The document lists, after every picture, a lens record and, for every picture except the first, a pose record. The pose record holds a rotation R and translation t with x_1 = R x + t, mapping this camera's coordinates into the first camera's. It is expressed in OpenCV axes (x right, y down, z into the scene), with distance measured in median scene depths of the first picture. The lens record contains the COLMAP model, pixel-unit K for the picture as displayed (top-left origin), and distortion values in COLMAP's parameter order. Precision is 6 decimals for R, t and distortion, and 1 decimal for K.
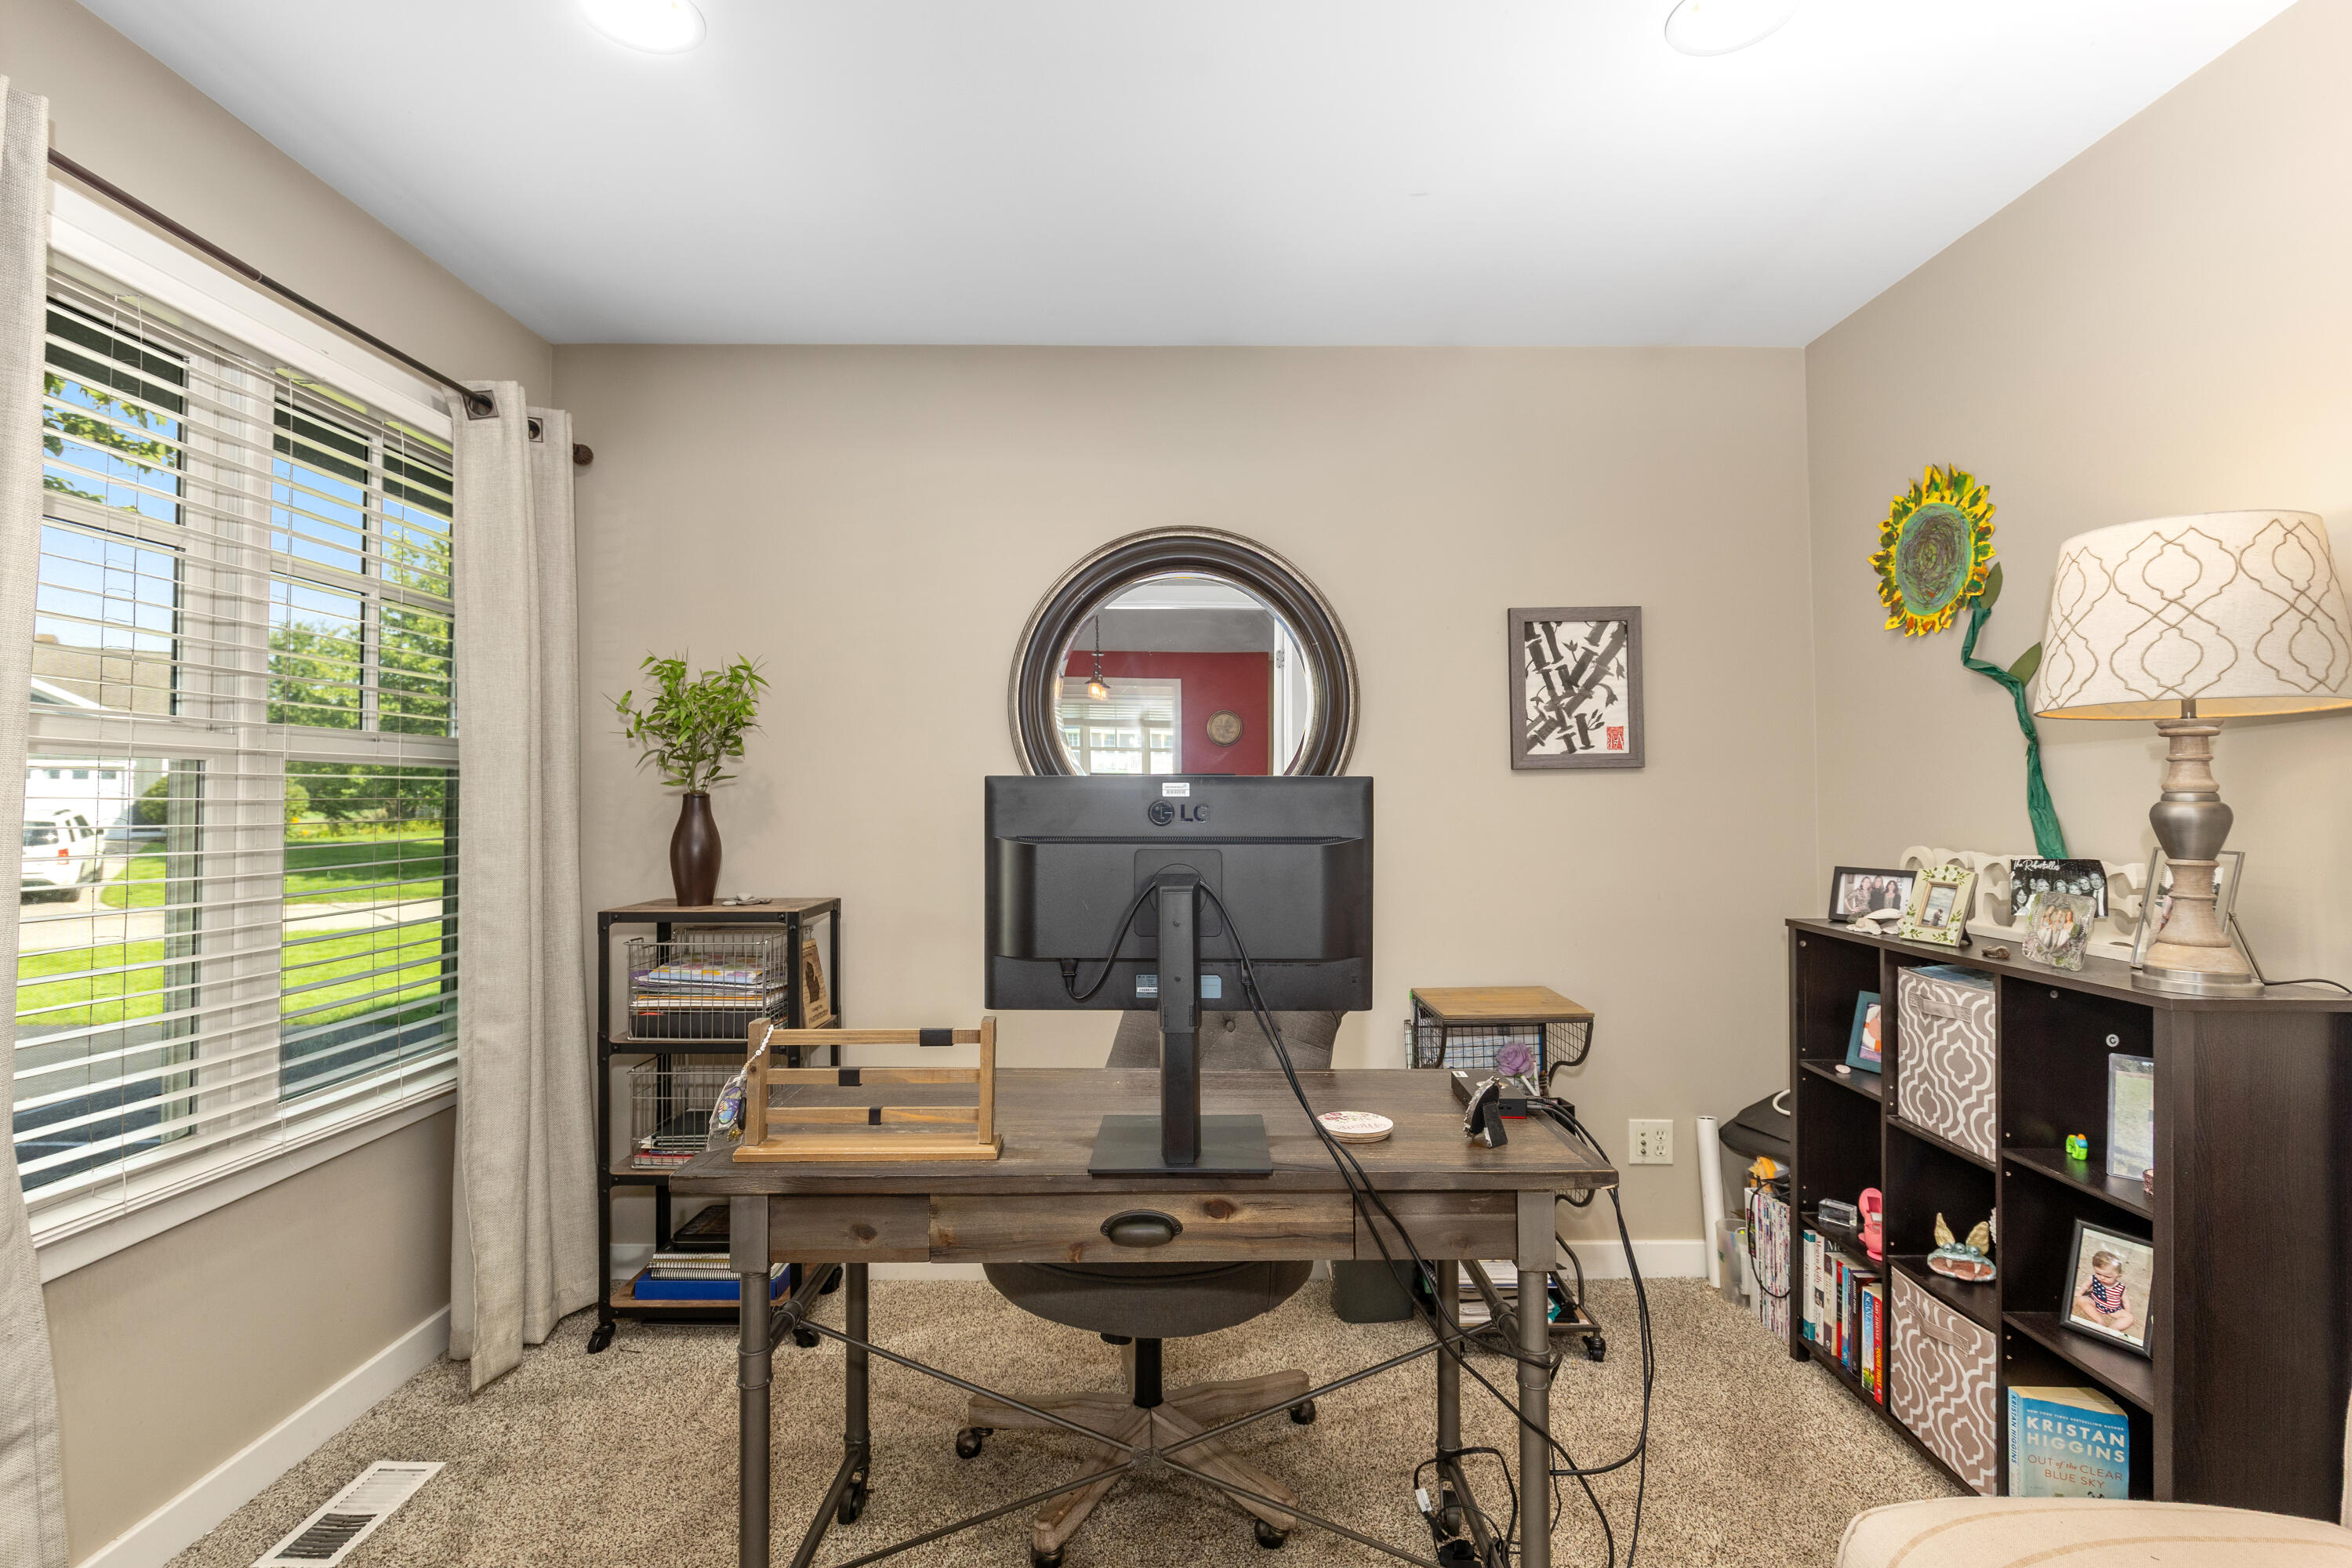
lens RADIAL K [[1107.9, 0, 1148.1], [0, 1107.9, 756.3], [0, 0, 1]] dist [-0.001405, -0.000160]
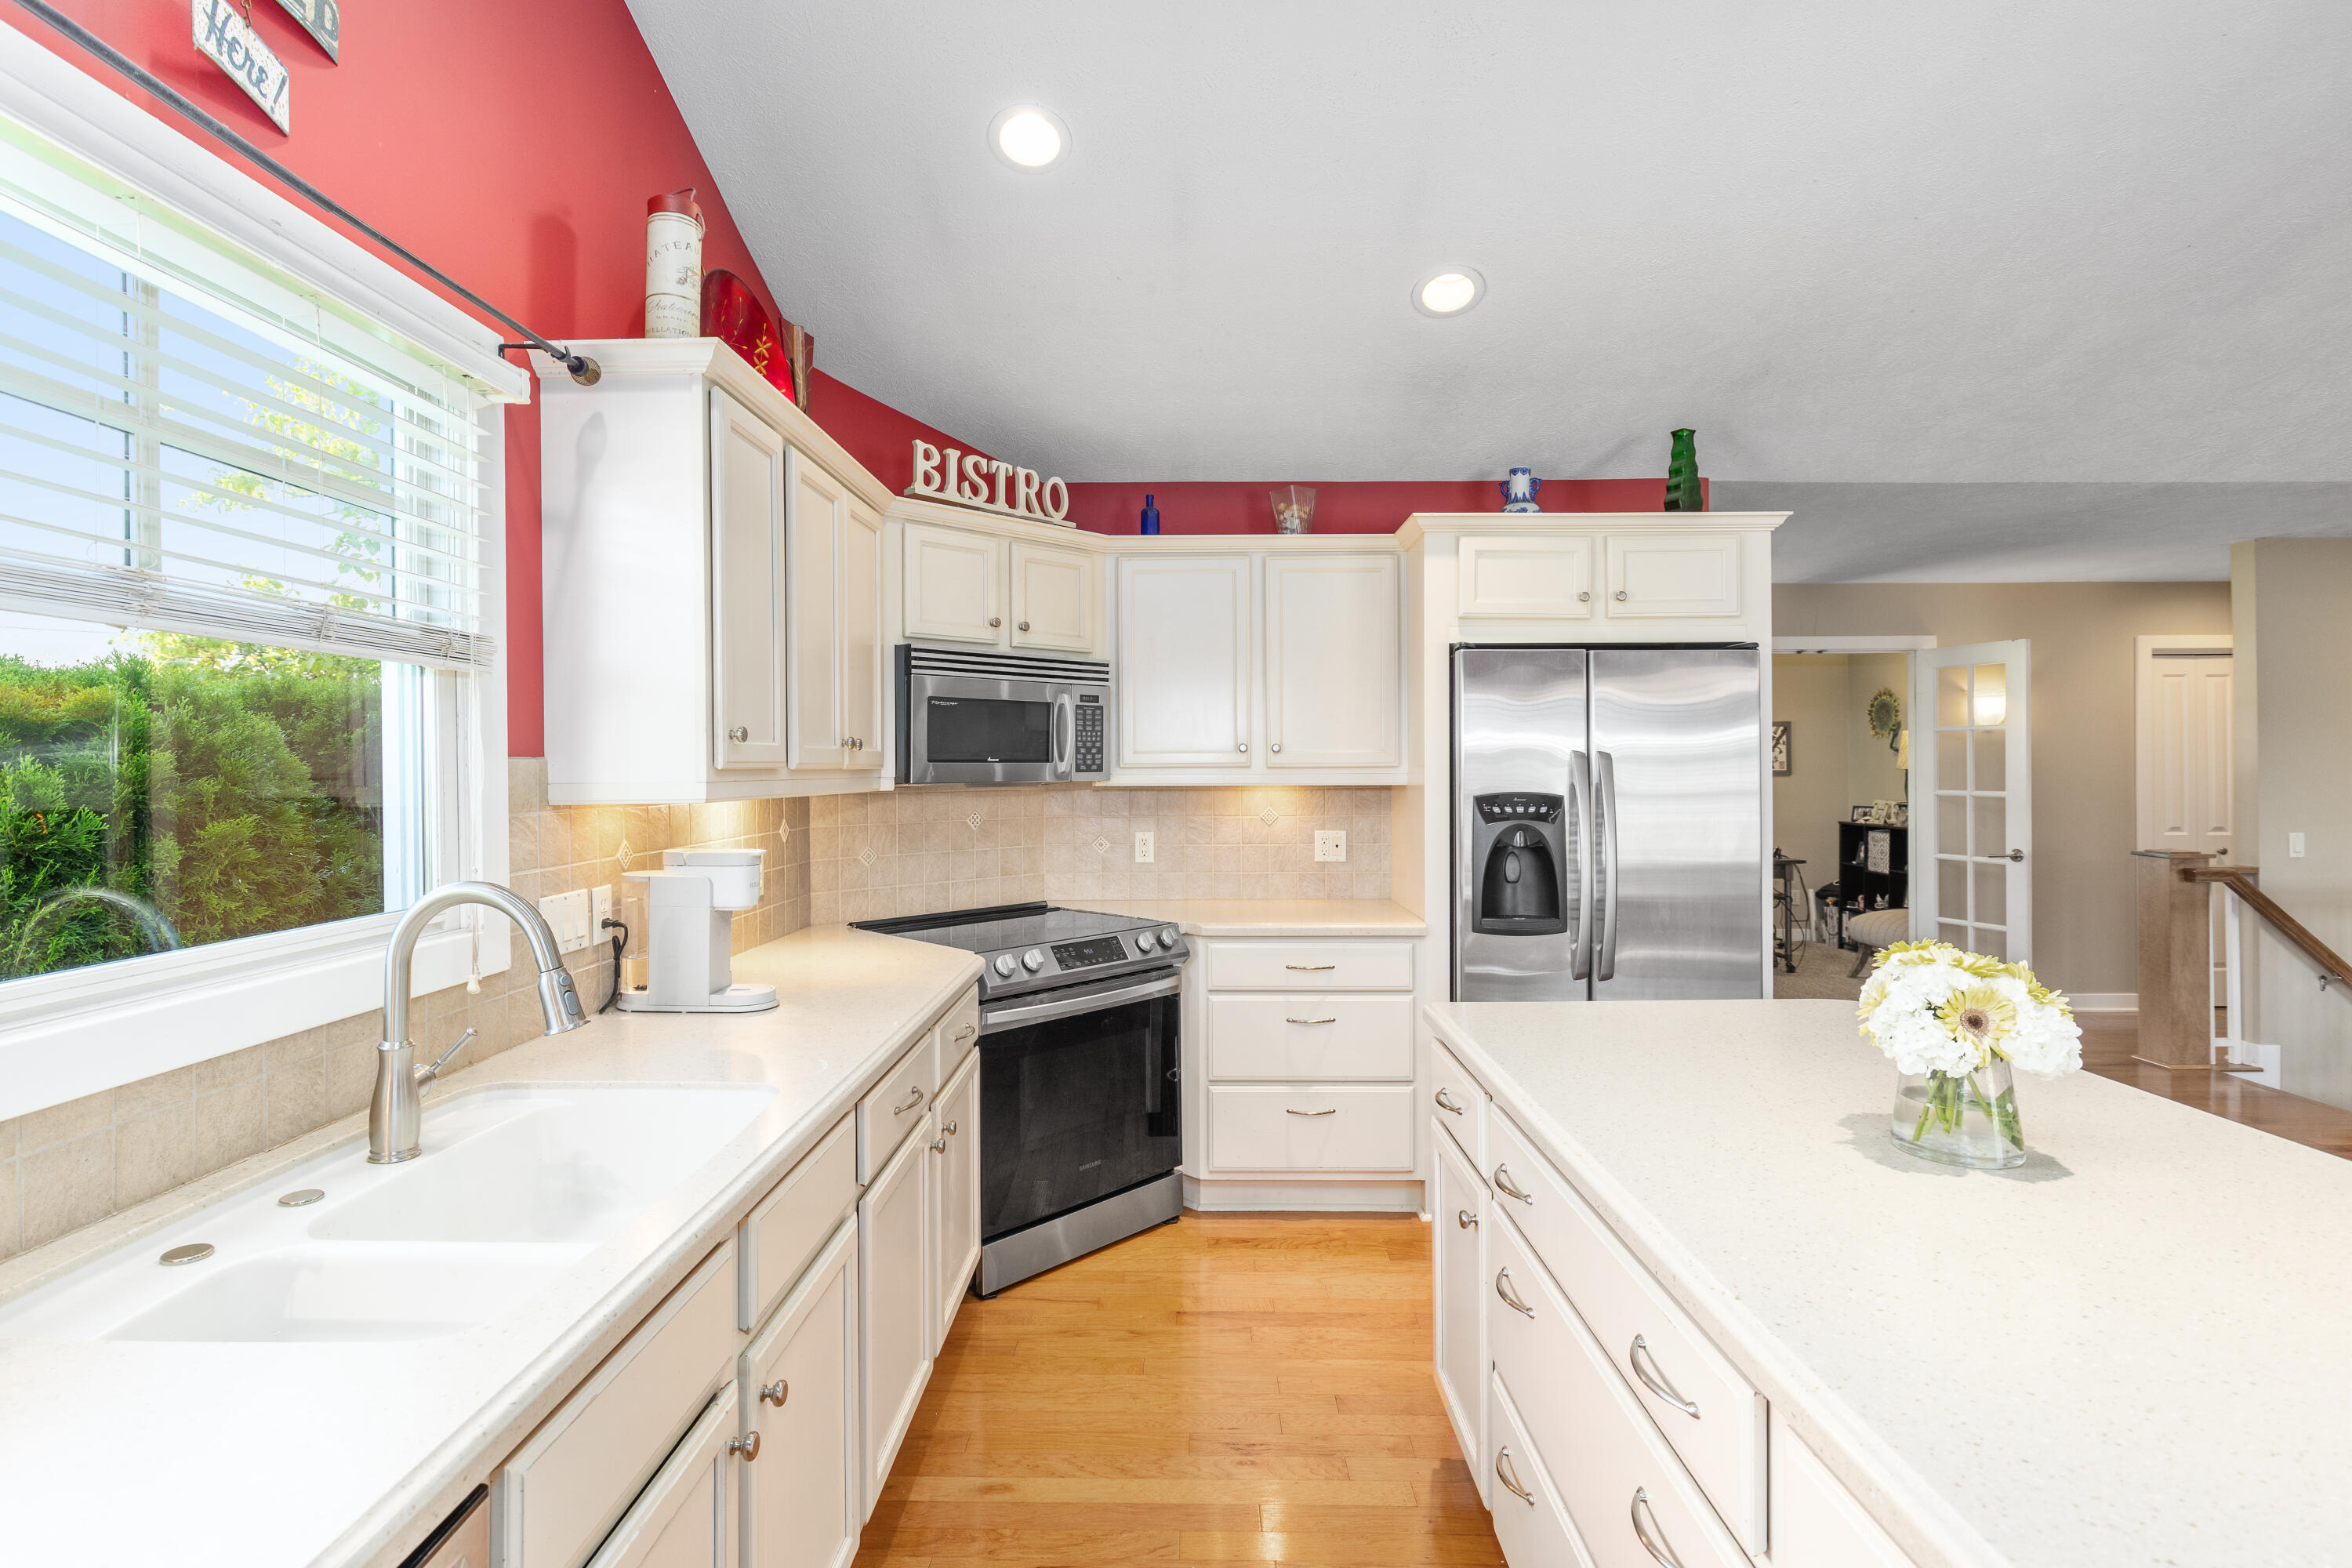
lens RADIAL K [[1135.6, 0, 1175.1], [0, 1135.6, 762.6], [0, 0, 1]] dist [-0.002298, -0.000436]
pose [[0.999997, -0.002023, 0.001339, -1.600513], [0.001980, 0.999497, 0.031654, -0.162966], [-0.001402, -0.031651, 0.999498, -2.701496]]
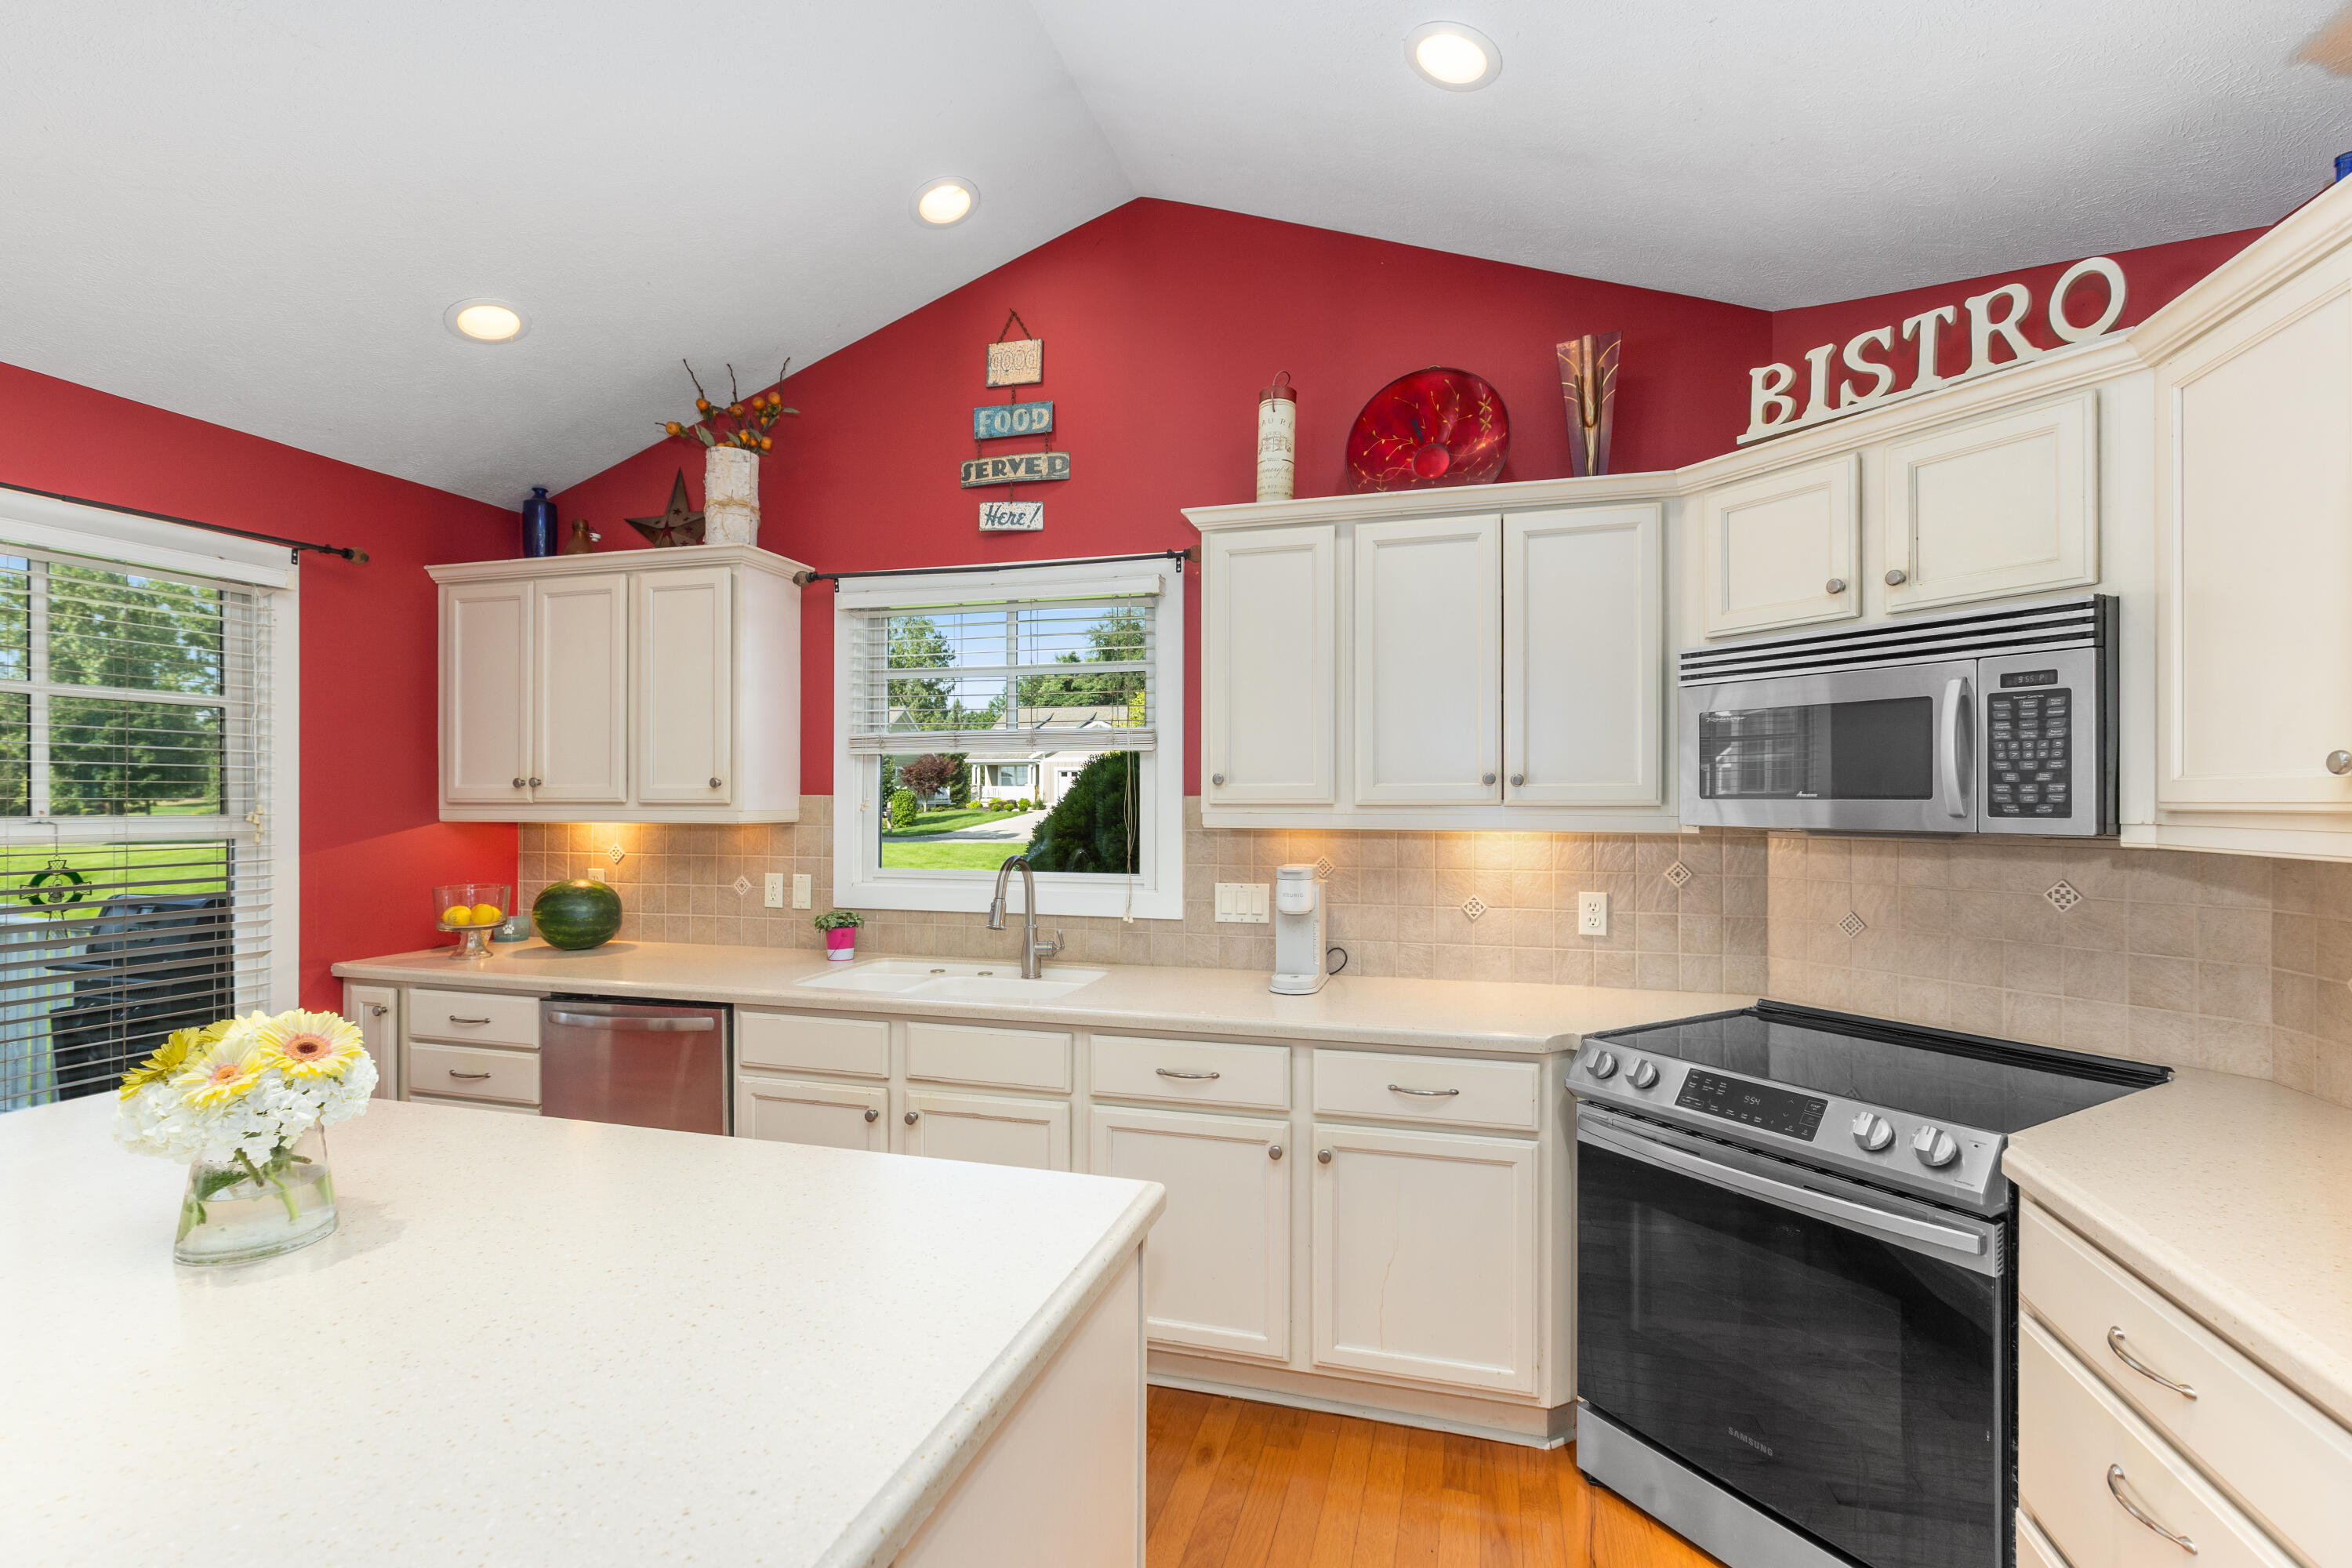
lens RADIAL K [[1053.5, 0, 1174.7], [0, 1053.5, 796.6], [0, 0, 1]] dist [0.001890, -0.000538]
pose [[-0.263238, -0.000001, -0.964731, -0.773742], [0.033088, 0.999412, -0.009030, -0.127559], [0.964163, -0.034298, -0.263083, -1.477446]]
